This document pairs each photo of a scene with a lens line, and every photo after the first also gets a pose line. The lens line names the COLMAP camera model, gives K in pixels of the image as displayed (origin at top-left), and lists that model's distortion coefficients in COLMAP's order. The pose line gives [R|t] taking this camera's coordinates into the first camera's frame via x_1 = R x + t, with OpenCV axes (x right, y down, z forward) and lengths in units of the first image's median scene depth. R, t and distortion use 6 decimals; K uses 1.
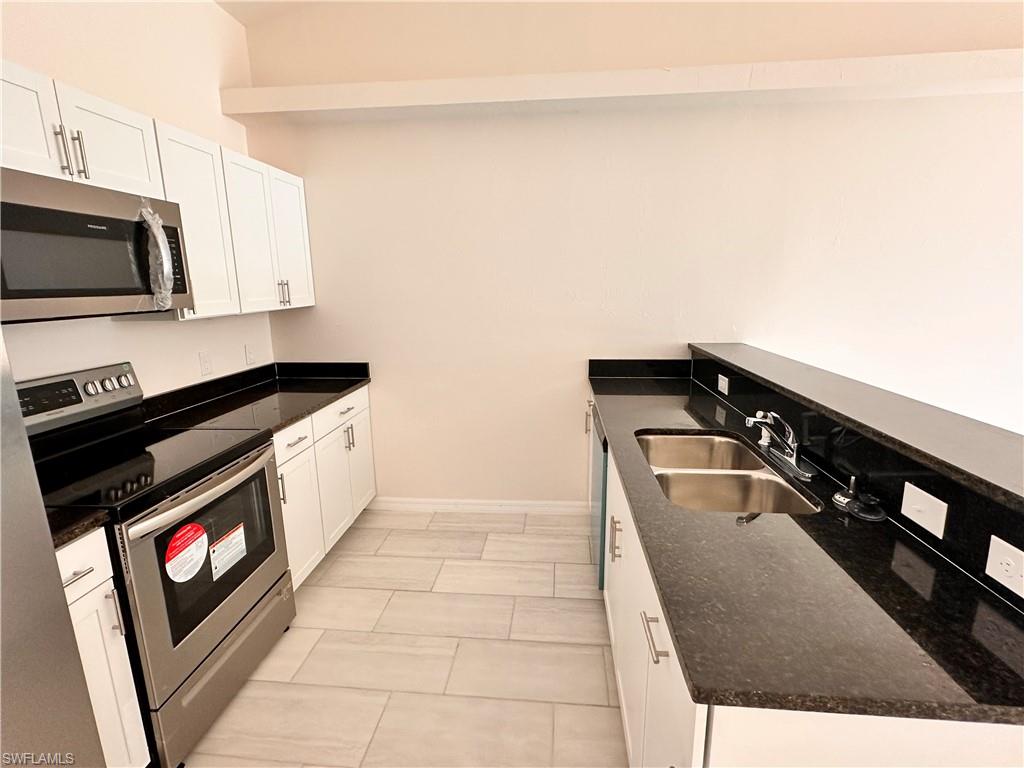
lens RADIAL K [[488.7, 0, 512.0], [0, 488.7, 384.0], [0, 0, 1]] dist [0.000364, 0.000155]
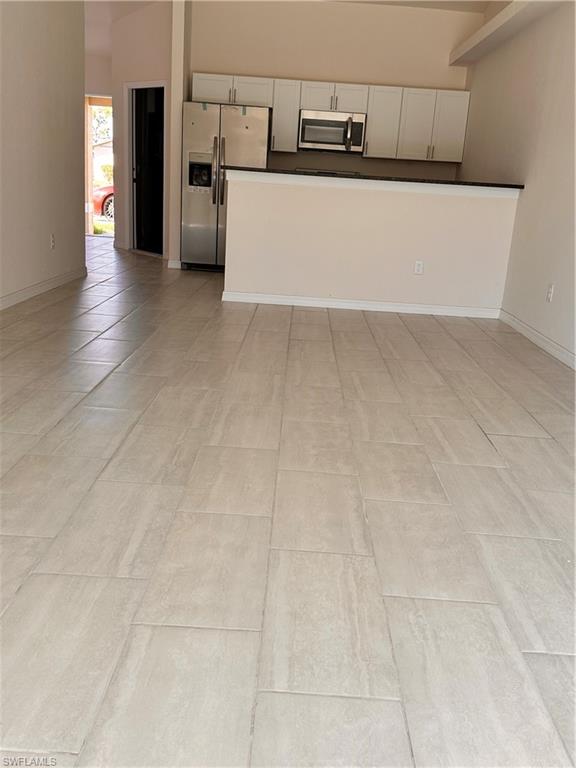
lens RADIAL K [[725.8, 0, 300.0], [0, 725.8, 384.8], [0, 0, 1]] dist [0.154368, -0.270458]
pose [[0.083425, 0.285666, -0.954691, 3.739235], [-0.265269, 0.929830, 0.255046, 0.108710], [0.960558, 0.231973, 0.153350, 0.303553]]
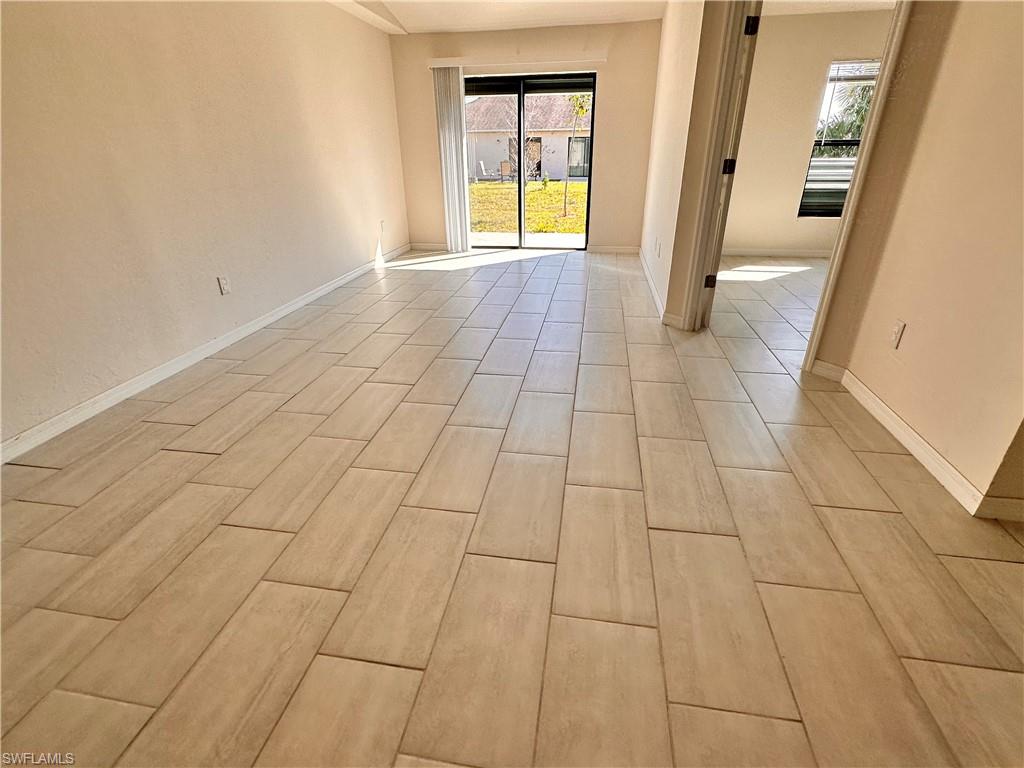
lens RADIAL K [[488.7, 0, 512.0], [0, 488.7, 384.0], [0, 0, 1]] dist [0.000364, 0.000155]
pose [[0.080410, -0.420341, 0.903796, 1.077452], [0.211865, 0.893221, 0.396573, 0.086292], [-0.973985, 0.159594, 0.160880, 0.179346]]
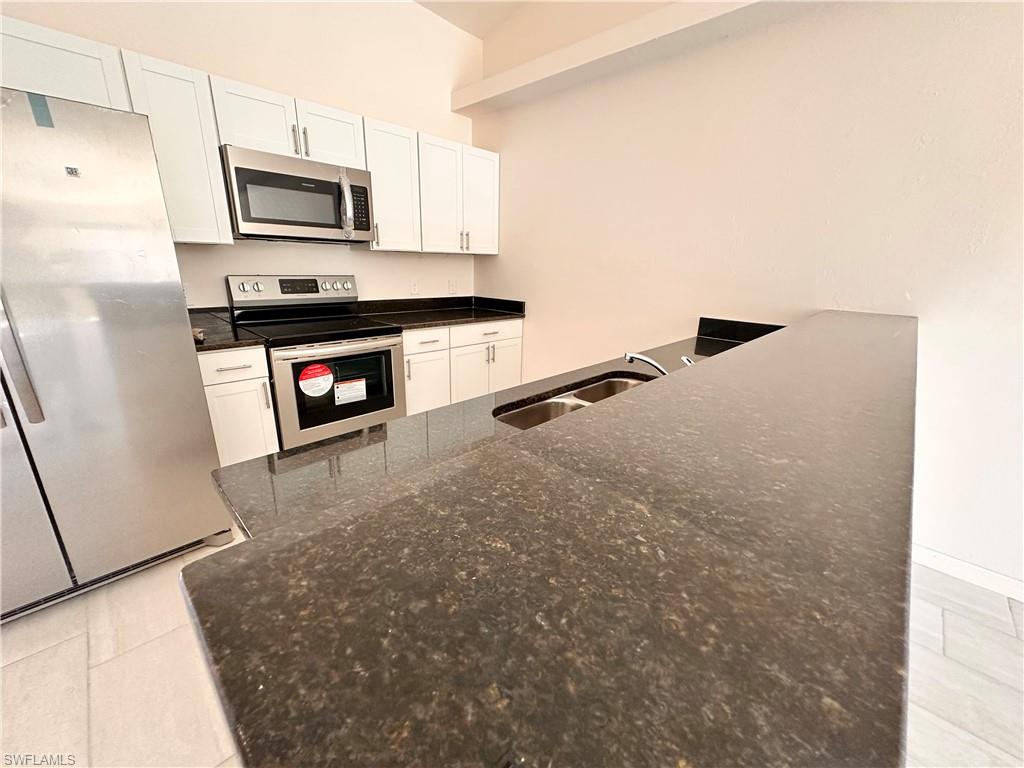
lens RADIAL K [[408.3, 0, 512.0], [0, 408.3, 384.0], [0, 0, 1]] dist [0.000114, 0.001062]
pose [[0.780348, 0.210839, -0.588730, 0.553913], [-0.161727, 0.977463, 0.135688, 0.041637], [0.604070, -0.010671, 0.796860, 0.215129]]
